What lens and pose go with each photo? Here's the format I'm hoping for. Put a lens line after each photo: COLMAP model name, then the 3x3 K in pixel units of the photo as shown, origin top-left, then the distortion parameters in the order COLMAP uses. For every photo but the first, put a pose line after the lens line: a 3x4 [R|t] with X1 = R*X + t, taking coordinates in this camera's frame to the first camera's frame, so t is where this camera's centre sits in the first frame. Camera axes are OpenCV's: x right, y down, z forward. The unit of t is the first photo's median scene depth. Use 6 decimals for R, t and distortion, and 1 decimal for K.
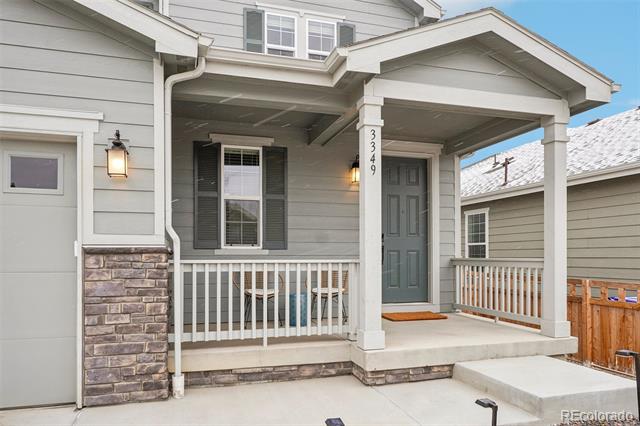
lens RADIAL K [[443.1, 0, 320.6], [0, 443.1, 229.1], [0, 0, 1]] dist [-0.000569, -0.000513]
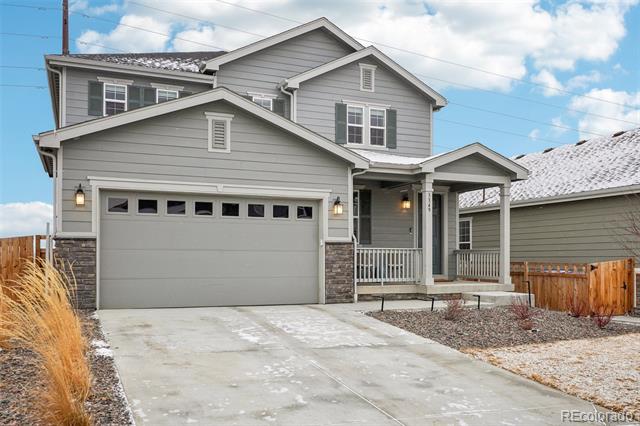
lens RADIAL K [[550.7, 0, 320.0], [0, 550.7, 213.0], [0, 0, 1]] dist [-0.000828, 0.000080]
pose [[0.994492, 0.009742, 0.104355, -0.742761], [-0.007399, 0.999712, -0.022816, -0.044101], [-0.104548, 0.021918, 0.994278, -1.802853]]
